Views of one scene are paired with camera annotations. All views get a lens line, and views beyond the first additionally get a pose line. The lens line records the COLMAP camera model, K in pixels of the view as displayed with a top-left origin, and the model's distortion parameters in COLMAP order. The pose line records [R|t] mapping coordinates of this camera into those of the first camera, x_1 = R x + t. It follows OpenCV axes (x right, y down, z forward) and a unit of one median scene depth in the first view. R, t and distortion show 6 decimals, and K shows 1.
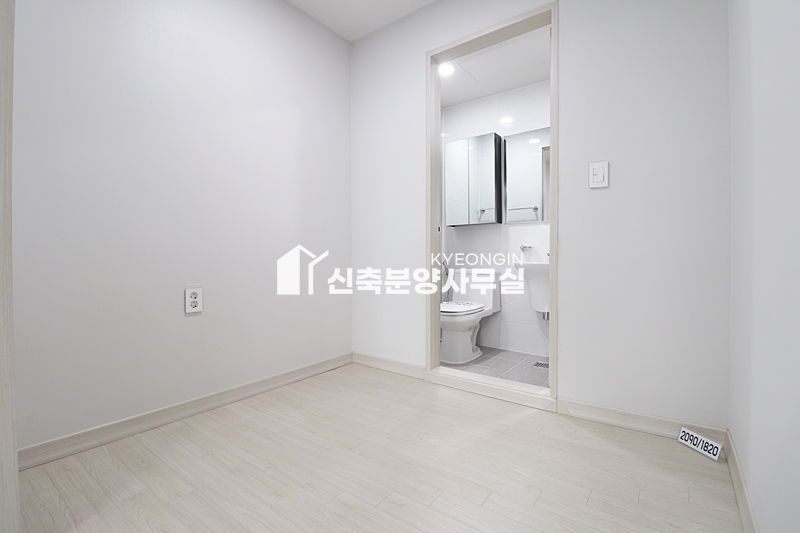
lens RADIAL K [[370.0, 0, 398.2], [0, 370.0, 264.6], [0, 0, 1]] dist [-0.016036, -0.000273]
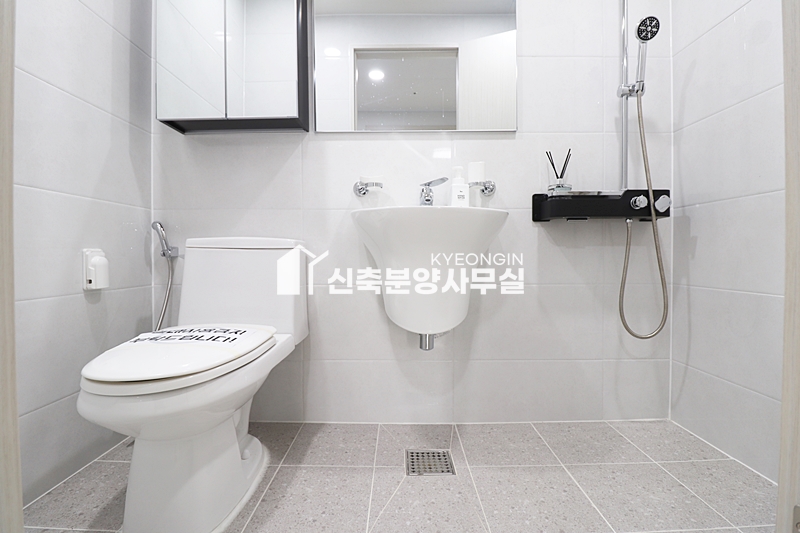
lens RADIAL K [[370.0, 0, 399.6], [0, 370.0, 264.6], [0, 0, 1]] dist [-0.016036, -0.000273]
pose [[0.810101, -0.011966, 0.586169, 0.118466], [0.008814, 0.999927, 0.008231, 0.043762], [-0.586225, -0.001501, 0.810147, 0.622536]]
